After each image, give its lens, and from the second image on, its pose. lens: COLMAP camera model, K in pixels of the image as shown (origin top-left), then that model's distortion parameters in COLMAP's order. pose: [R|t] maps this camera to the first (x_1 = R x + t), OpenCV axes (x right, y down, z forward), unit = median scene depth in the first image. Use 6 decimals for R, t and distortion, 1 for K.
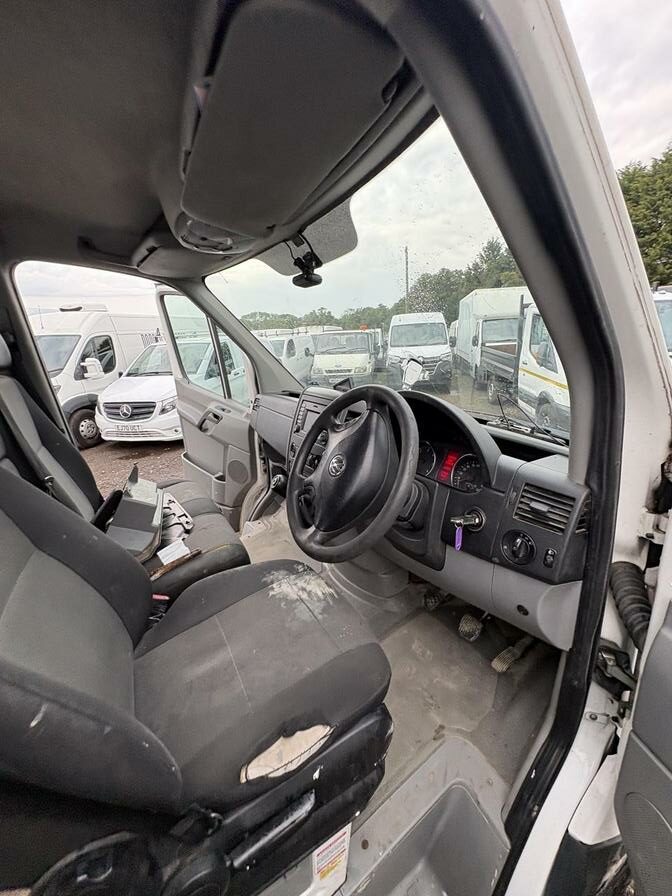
lens RADIAL K [[356.4, 0, 338.6], [0, 356.4, 446.8], [0, 0, 1]] dist [-0.000507, -0.000083]
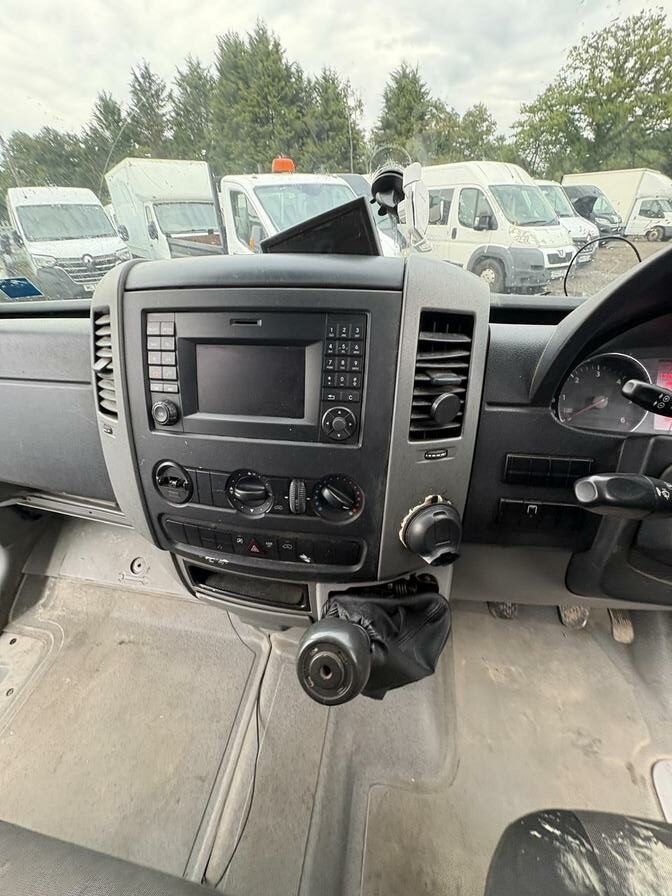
lens RADIAL K [[358.2, 0, 337.7], [0, 358.2, 448.3], [0, 0, 1]] dist [-0.000202, 0.000087]
pose [[0.684556, -0.371097, 0.627431, -0.124782], [0.210535, 0.924691, 0.317210, -0.050445], [-0.697895, -0.085052, 0.711132, 0.394125]]
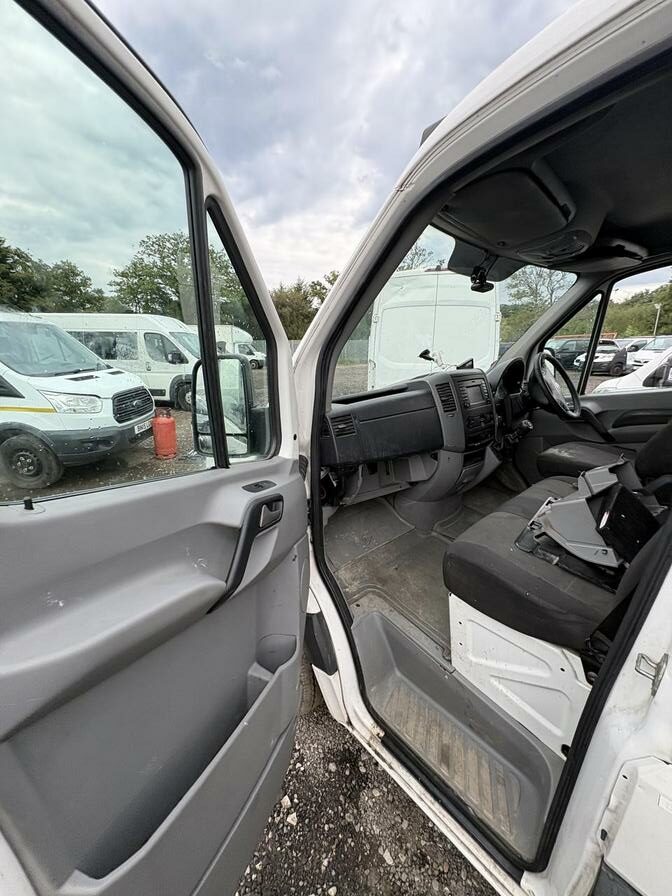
lens RADIAL K [[356.4, 0, 338.6], [0, 356.4, 446.8], [0, 0, 1]] dist [-0.000507, -0.000083]
pose [[-0.162590, -0.218077, 0.962293, -0.705811], [0.301388, 0.917683, 0.258890, -0.208284], [-0.939537, 0.332116, -0.083480, 0.895780]]
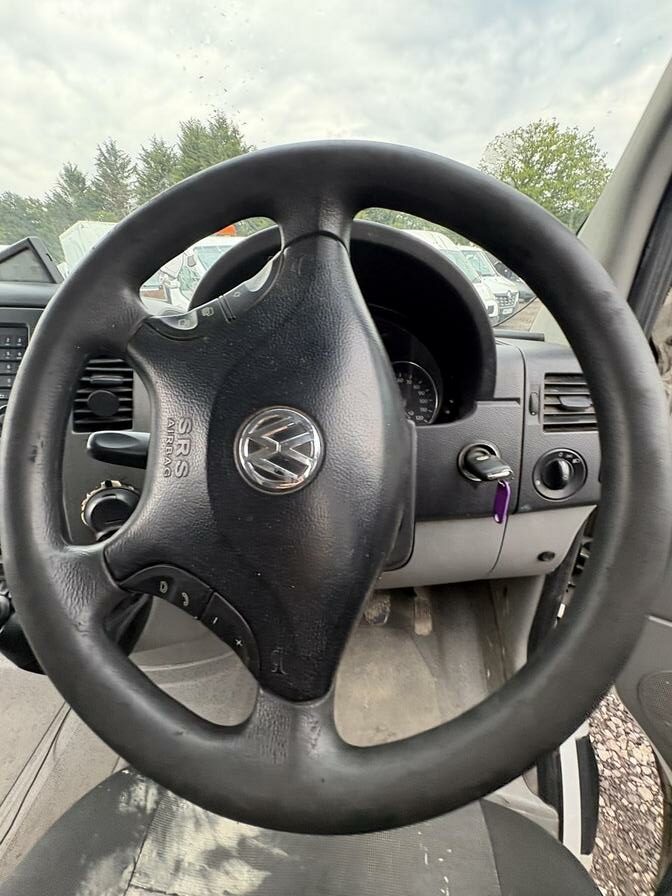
lens RADIAL K [[357.8, 0, 336.0], [0, 357.8, 448.0], [0, 0, 1]] dist [-0.000159, 0.000028]
pose [[0.610629, -0.313514, 0.727215, -0.056866], [0.226346, 0.949084, 0.219107, 0.001461], [-0.758881, 0.030809, 0.650500, 0.262420]]
